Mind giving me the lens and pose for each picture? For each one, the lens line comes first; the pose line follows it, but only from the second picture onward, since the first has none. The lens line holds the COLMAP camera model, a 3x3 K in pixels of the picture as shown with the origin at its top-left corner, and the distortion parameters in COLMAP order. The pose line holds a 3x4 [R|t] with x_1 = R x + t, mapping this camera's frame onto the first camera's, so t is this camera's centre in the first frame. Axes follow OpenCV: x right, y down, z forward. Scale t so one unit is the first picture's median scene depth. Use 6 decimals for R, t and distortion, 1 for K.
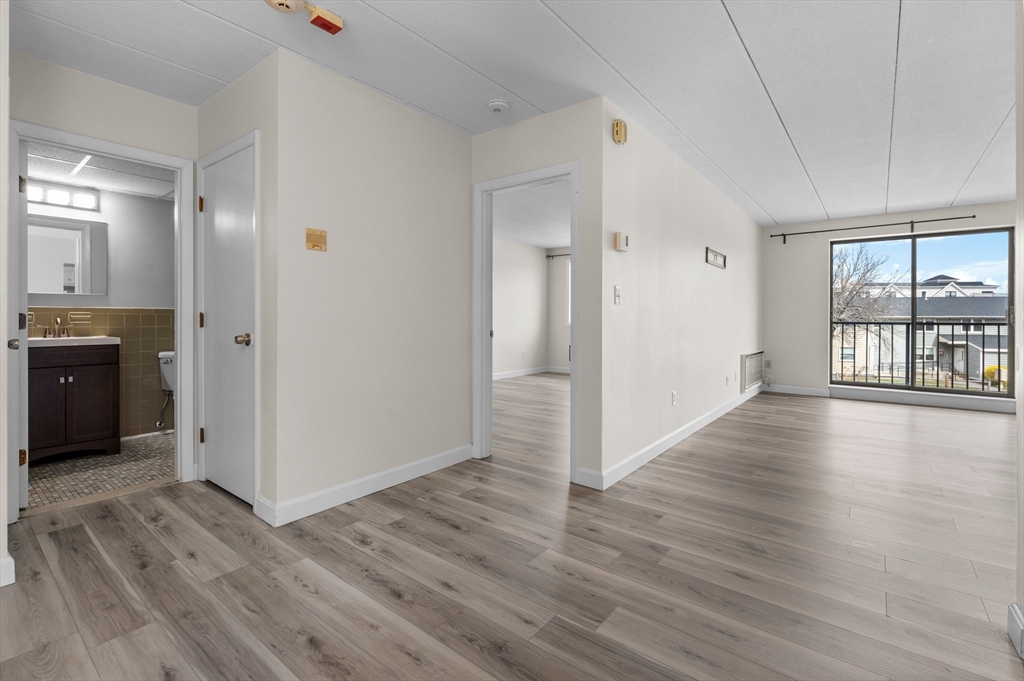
lens RADIAL K [[459.4, 0, 515.1], [0, 459.4, 319.4], [0, 0, 1]] dist [-0.002976, 0.000353]
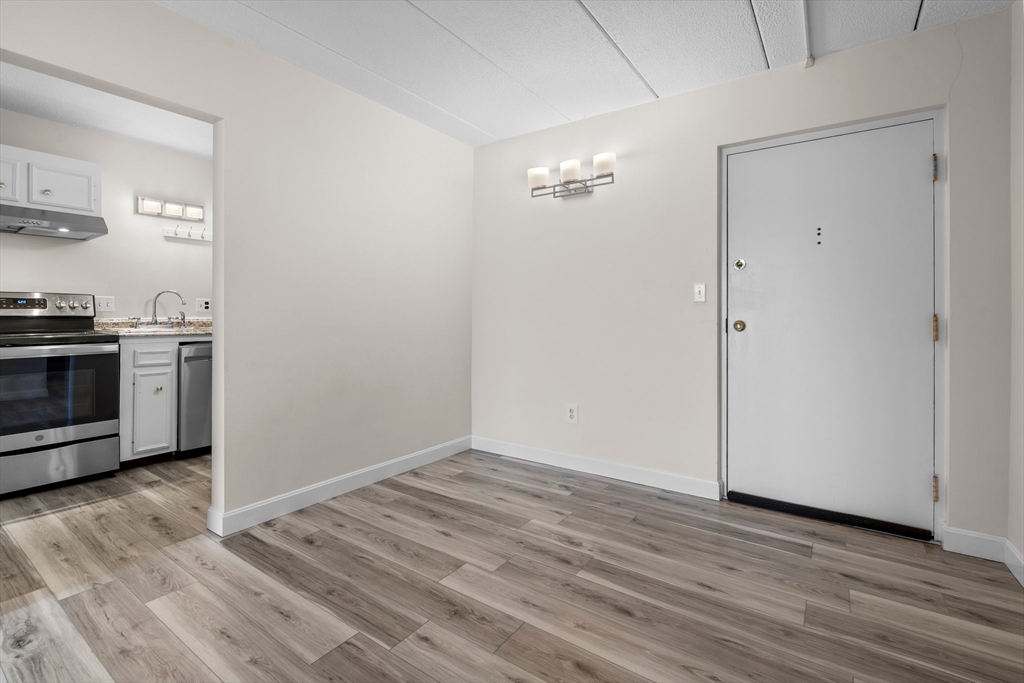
lens RADIAL K [[461.6, 0, 516.3], [0, 461.6, 316.3], [0, 0, 1]] dist [-0.003566, 0.000104]
pose [[-0.997965, -0.008167, -0.063246, -0.071327], [-0.008594, 0.999942, 0.006493, -0.010285], [0.063190, 0.007024, -0.997977, 1.479237]]
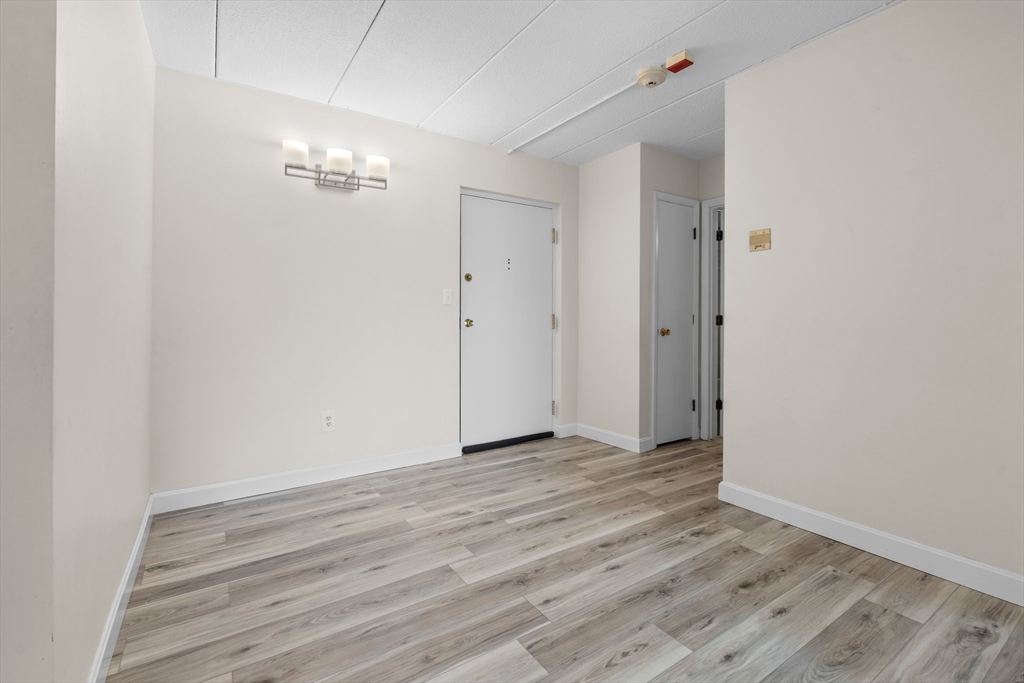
lens RADIAL K [[459.4, 0, 515.1], [0, 459.4, 320.4], [0, 0, 1]] dist [-0.002976, 0.000353]
pose [[-0.311684, 0.003459, -0.950180, 0.806069], [-0.006014, 0.999966, 0.005613, -0.001463], [0.950167, 0.007464, -0.311653, 0.951874]]
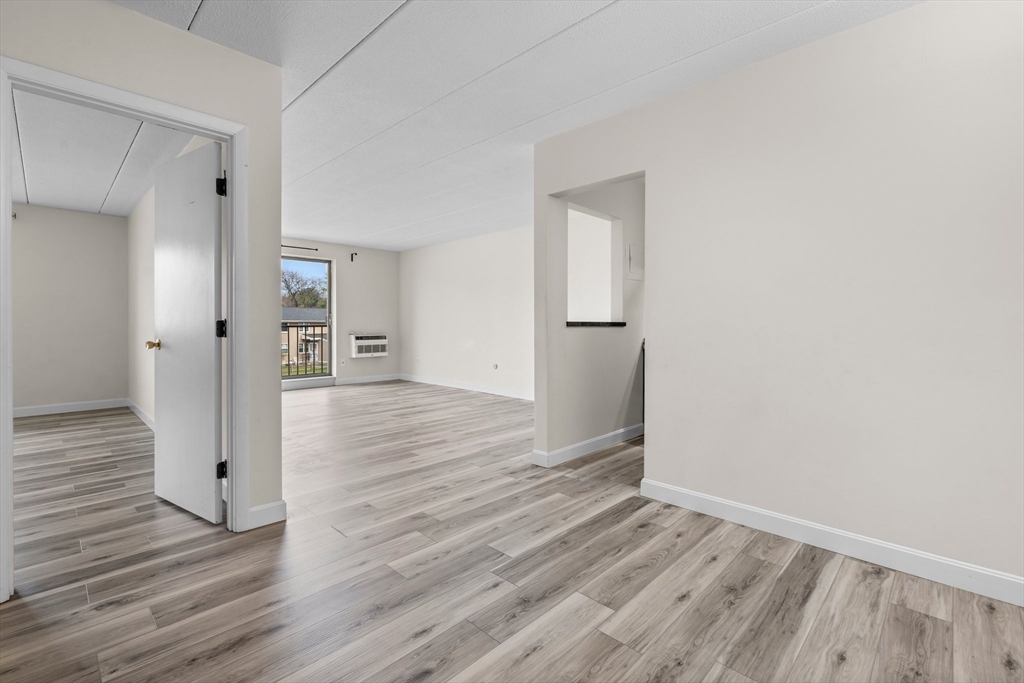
lens RADIAL K [[459.4, 0, 515.1], [0, 459.4, 320.4], [0, 0, 1]] dist [-0.002976, 0.000353]
pose [[0.098919, 0.002489, 0.995092, -0.853556], [0.000599, 0.999997, -0.002561, -0.007711], [-0.995095, 0.000850, 0.098917, 0.631961]]
